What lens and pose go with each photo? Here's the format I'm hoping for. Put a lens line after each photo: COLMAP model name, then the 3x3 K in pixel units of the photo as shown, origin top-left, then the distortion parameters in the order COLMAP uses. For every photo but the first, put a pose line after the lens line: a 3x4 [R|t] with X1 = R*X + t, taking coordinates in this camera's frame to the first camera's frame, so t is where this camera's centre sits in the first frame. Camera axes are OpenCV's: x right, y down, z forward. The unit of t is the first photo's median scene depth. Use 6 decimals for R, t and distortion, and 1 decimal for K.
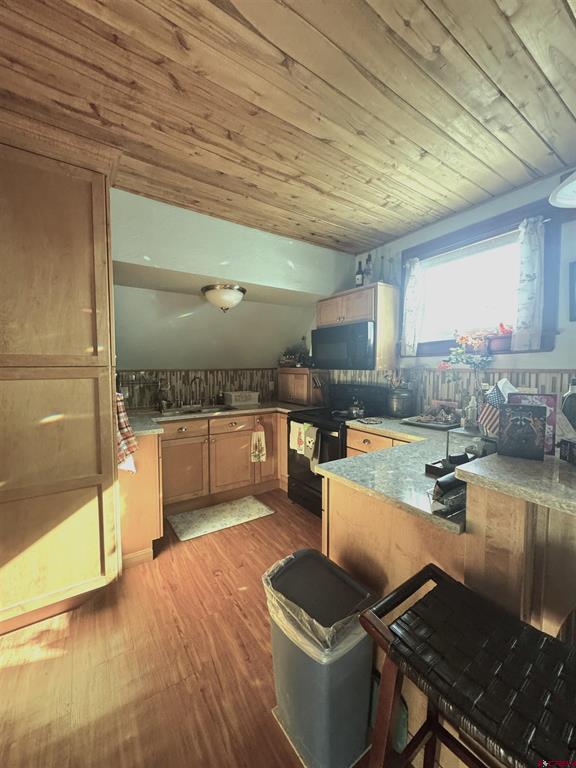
lens RADIAL K [[307.0, 0, 284.4], [0, 307.0, 382.4], [0, 0, 1]] dist [-0.002482, 0.000368]
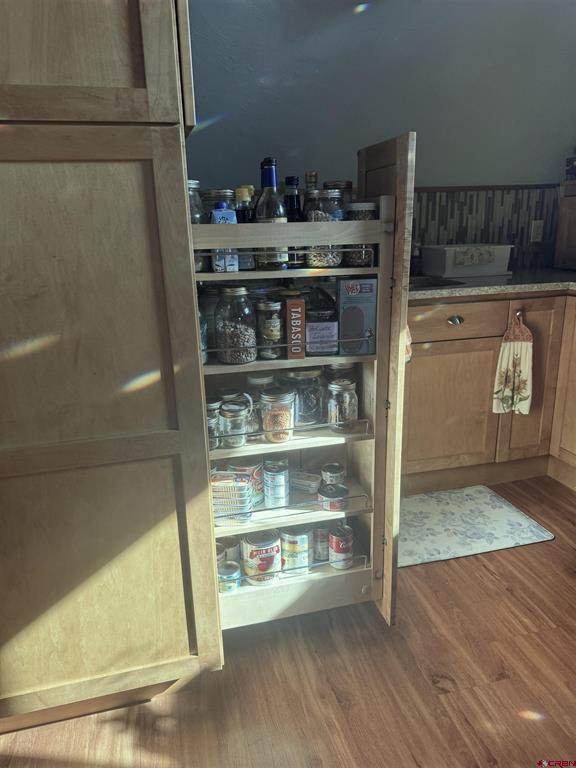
lens RADIAL K [[536.5, 0, 288.8], [0, 536.5, 383.2], [0, 0, 1]] dist [0.011223, 0.011579]
pose [[0.948275, 0.070945, -0.309421, -0.145951], [0.005362, 0.970989, 0.239062, 0.042955], [0.317405, -0.228356, 0.920385, 0.245416]]
